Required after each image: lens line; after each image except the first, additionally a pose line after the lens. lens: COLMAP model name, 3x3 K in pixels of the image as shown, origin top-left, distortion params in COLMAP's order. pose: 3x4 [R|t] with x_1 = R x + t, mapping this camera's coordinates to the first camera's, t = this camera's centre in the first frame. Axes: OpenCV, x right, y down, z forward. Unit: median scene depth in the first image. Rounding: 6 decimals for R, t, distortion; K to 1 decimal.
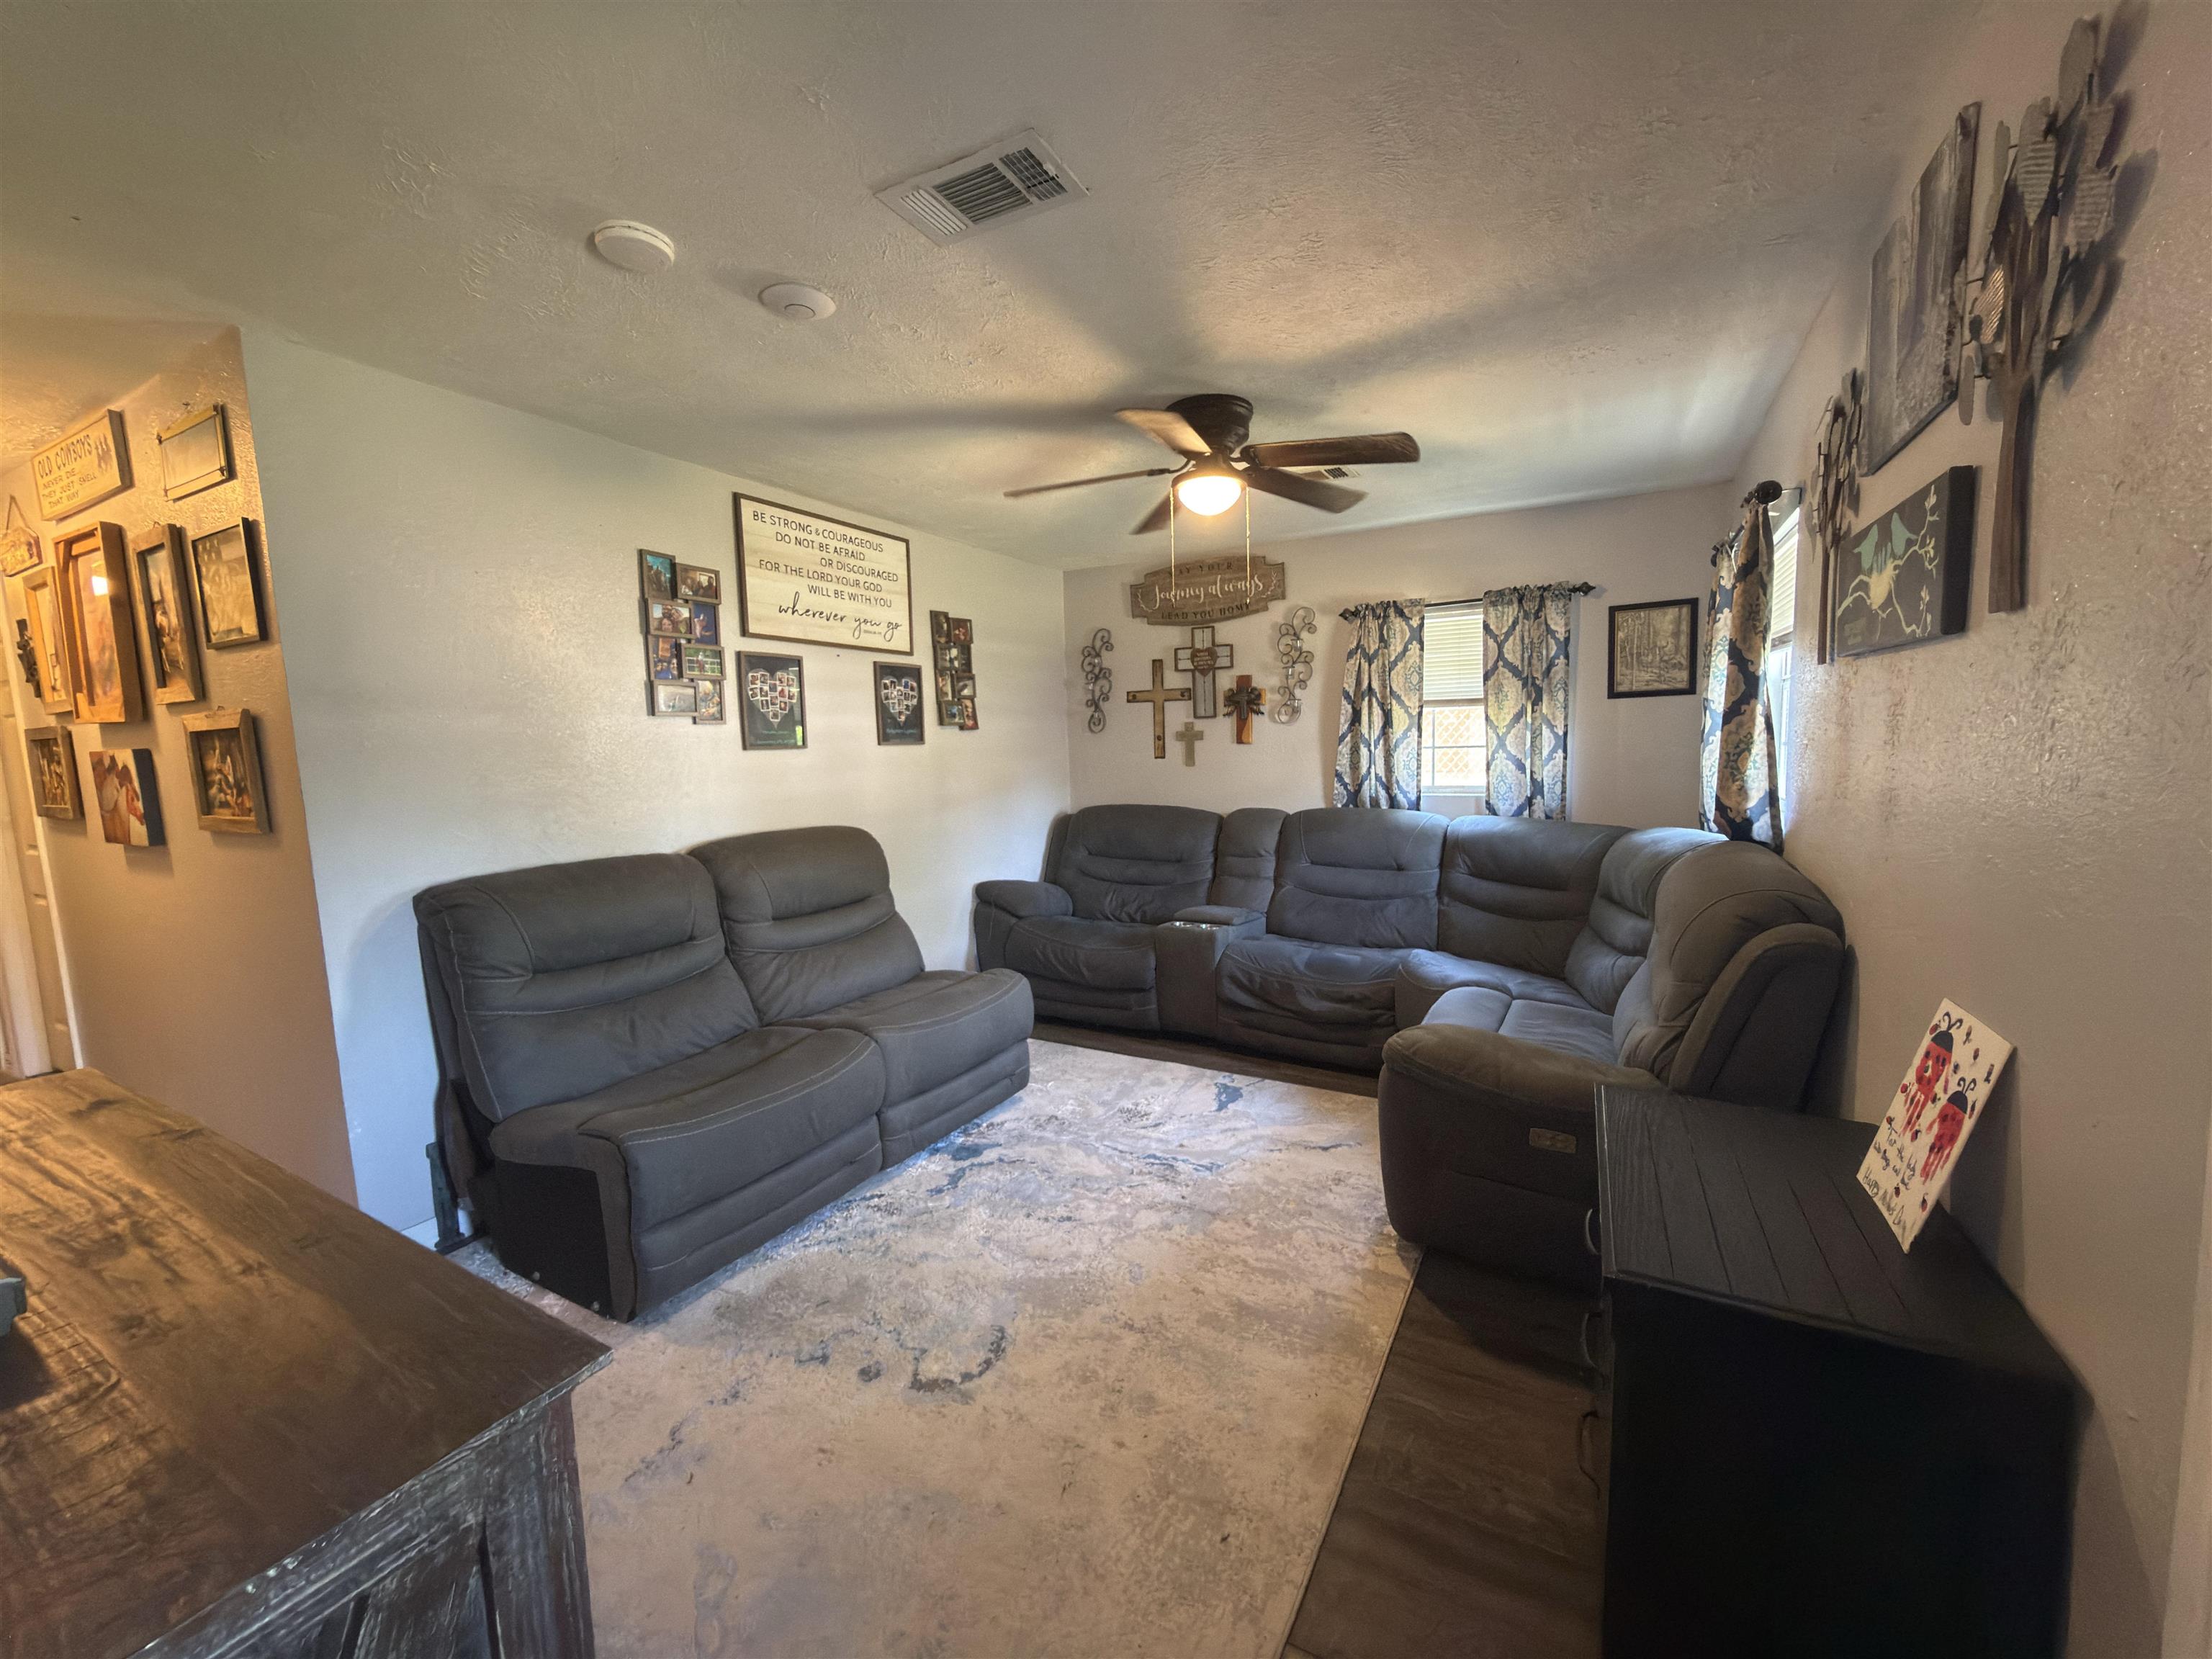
lens RADIAL K [[885.0, 0, 1104.6], [0, 885.0, 832.3], [0, 0, 1]] dist [0.000459, 0.000069]
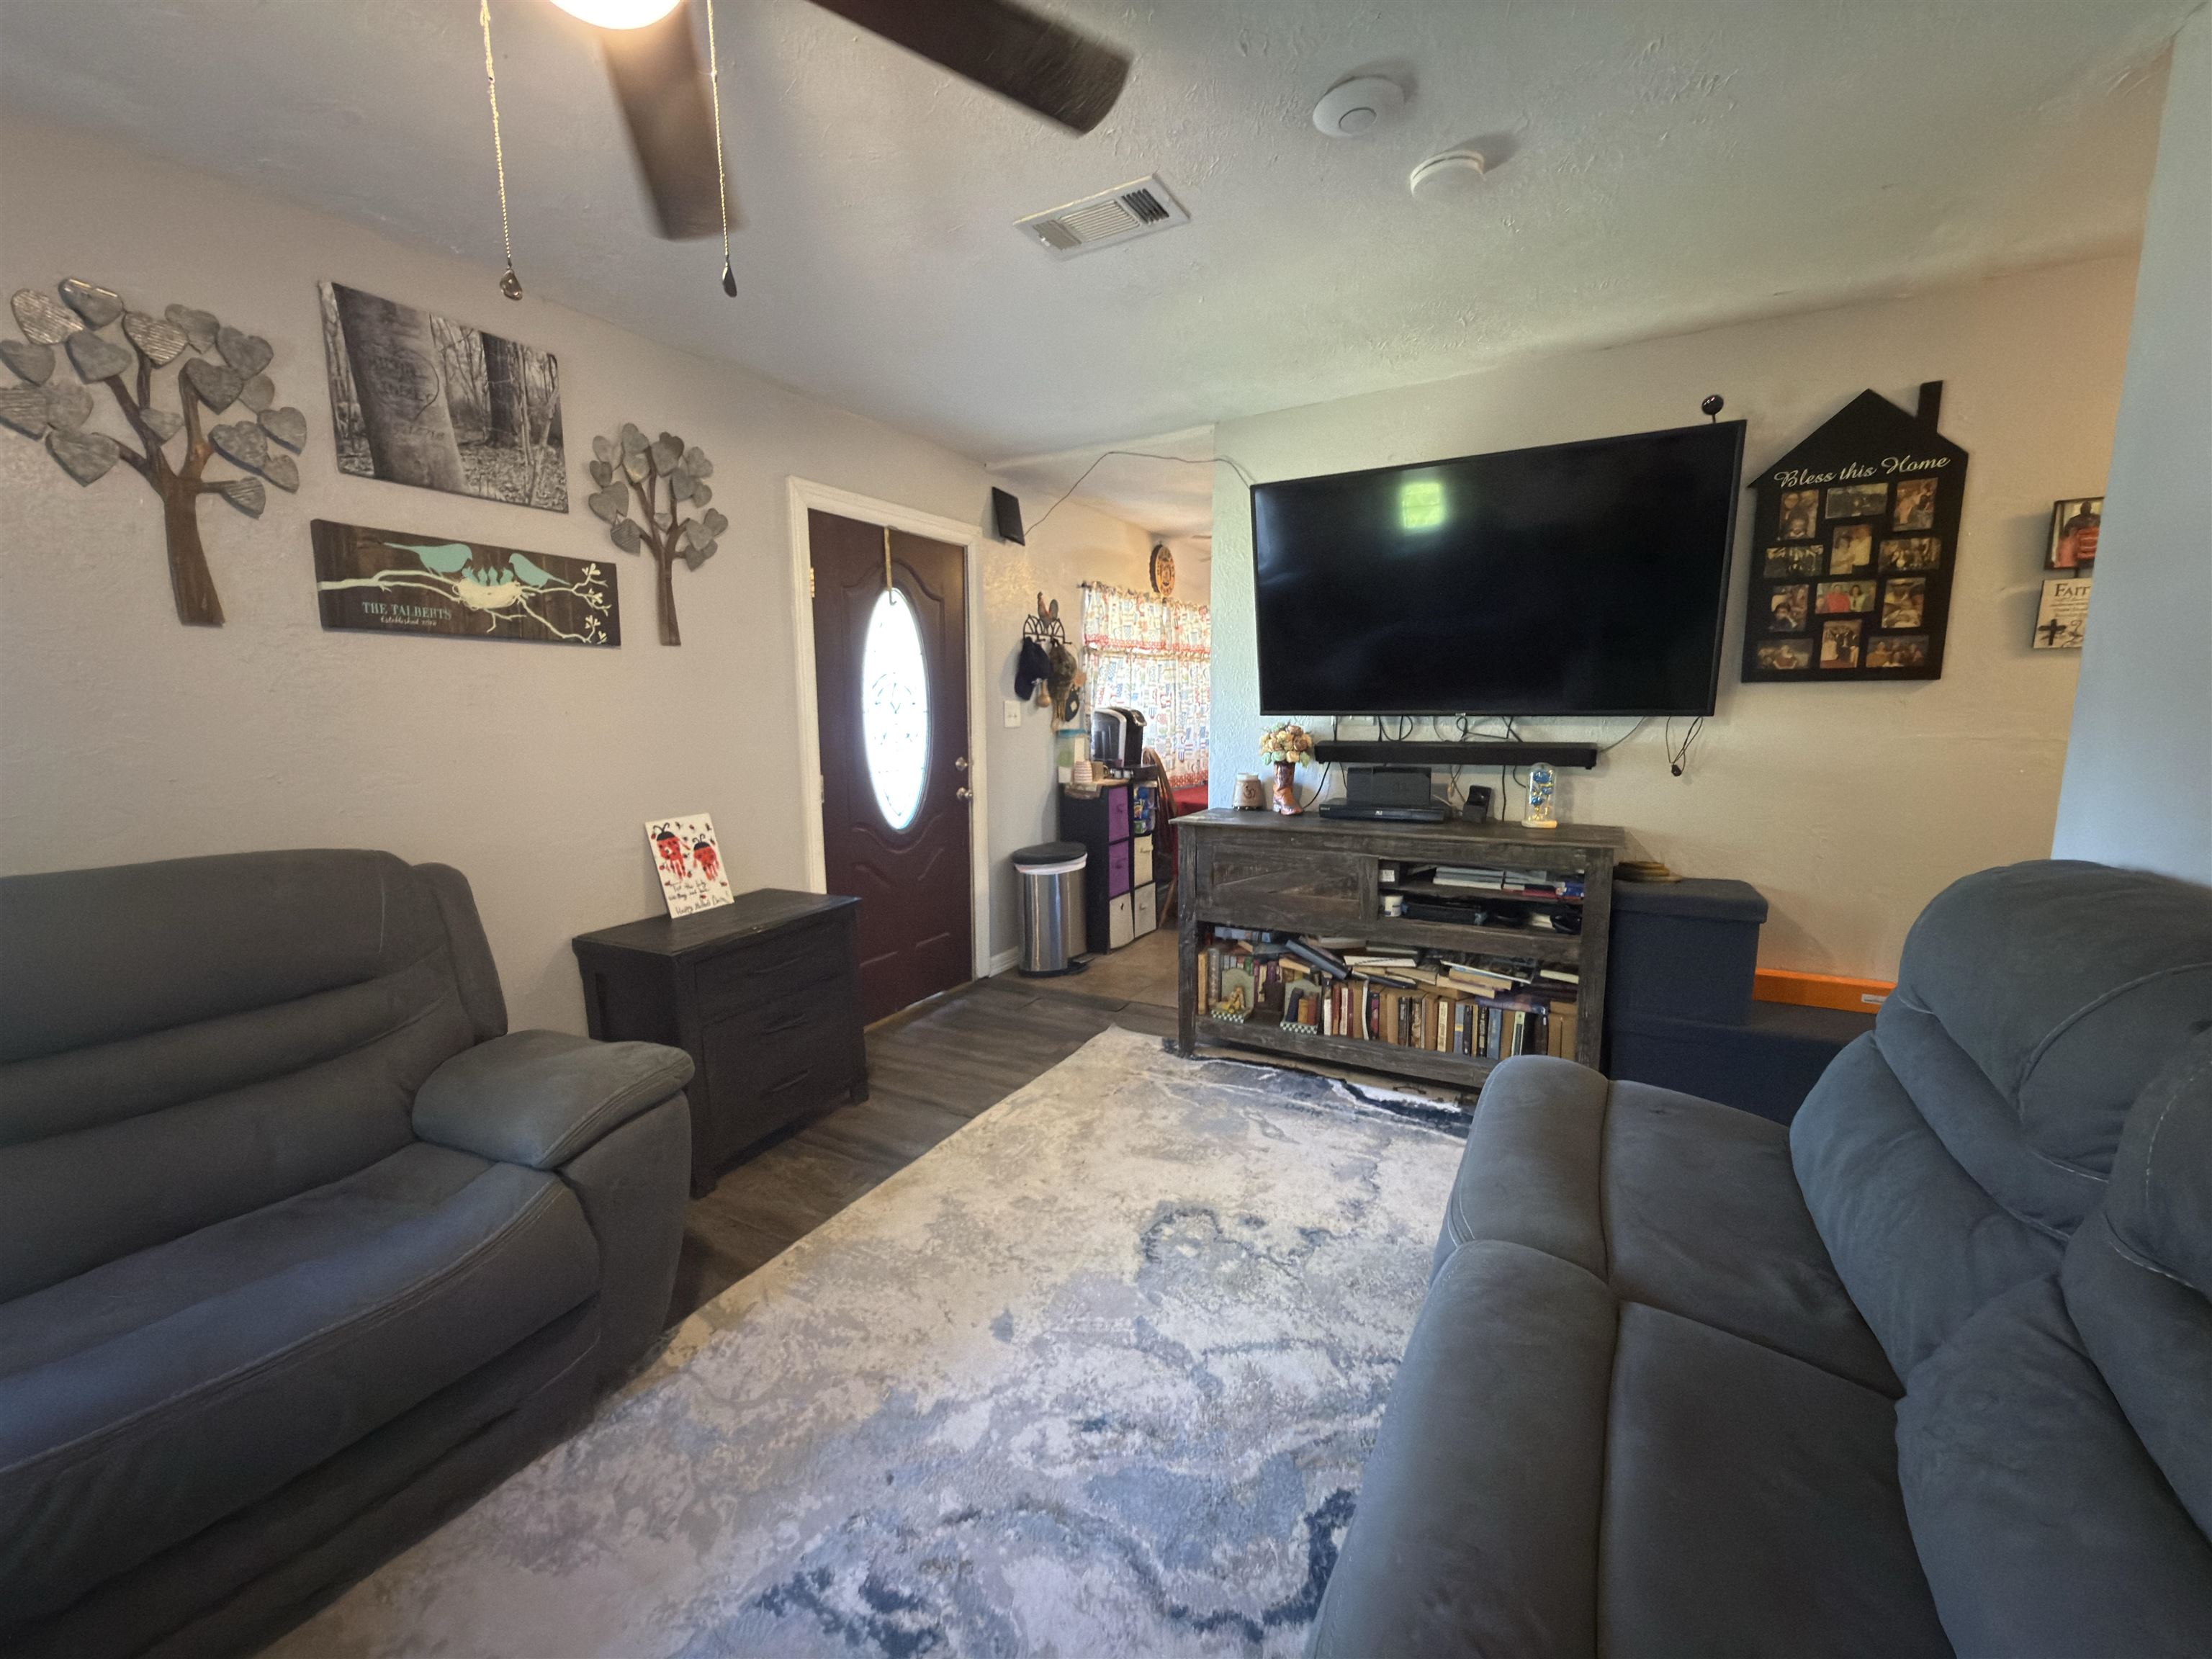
lens RADIAL K [[885.0, 0, 1104.6], [0, 885.0, 832.3], [0, 0, 1]] dist [0.000459, 0.000069]
pose [[-0.999261, 0.038421, -0.001194, -0.040378], [0.036865, 0.966668, 0.253364, -0.084478], [0.010889, 0.253133, -0.967370, 0.914127]]
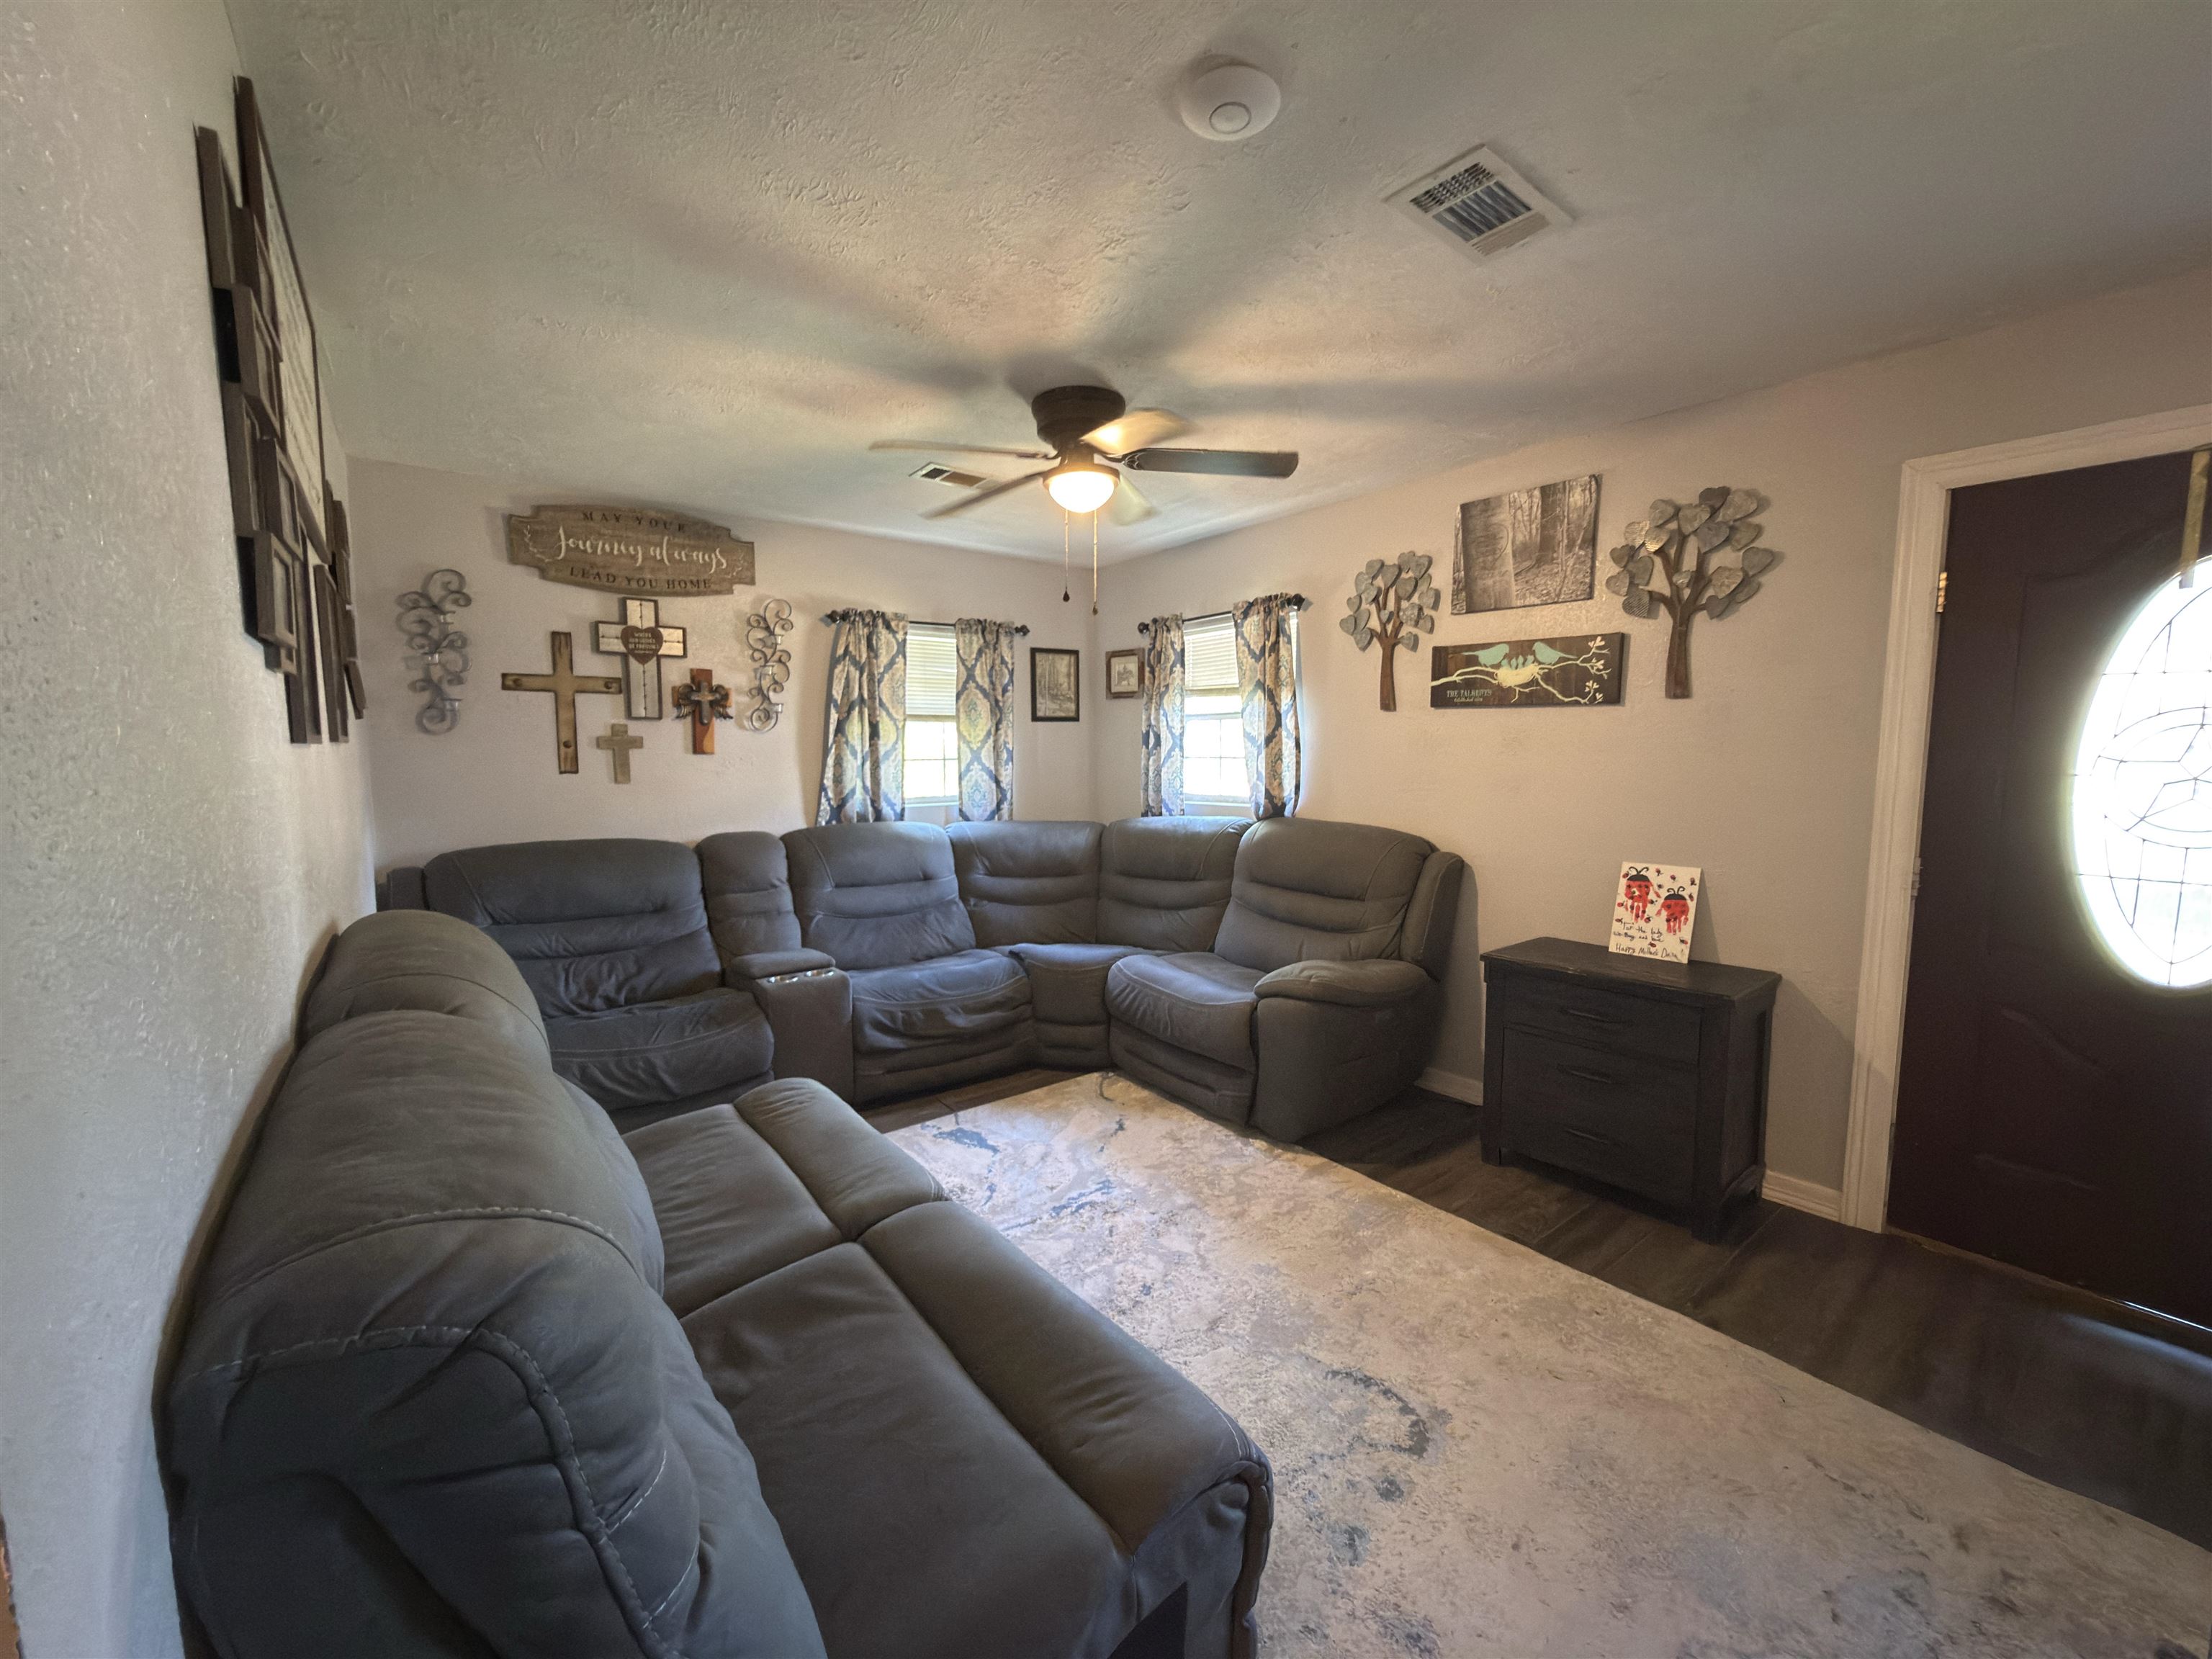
lens RADIAL K [[885.0, 0, 1104.6], [0, 885.0, 832.3], [0, 0, 1]] dist [0.000459, 0.000069]
pose [[0.379439, -0.065830, 0.922872, -0.504330], [0.090405, 0.995330, 0.033829, -0.026619], [-0.920789, 0.070597, 0.383619, 0.406170]]
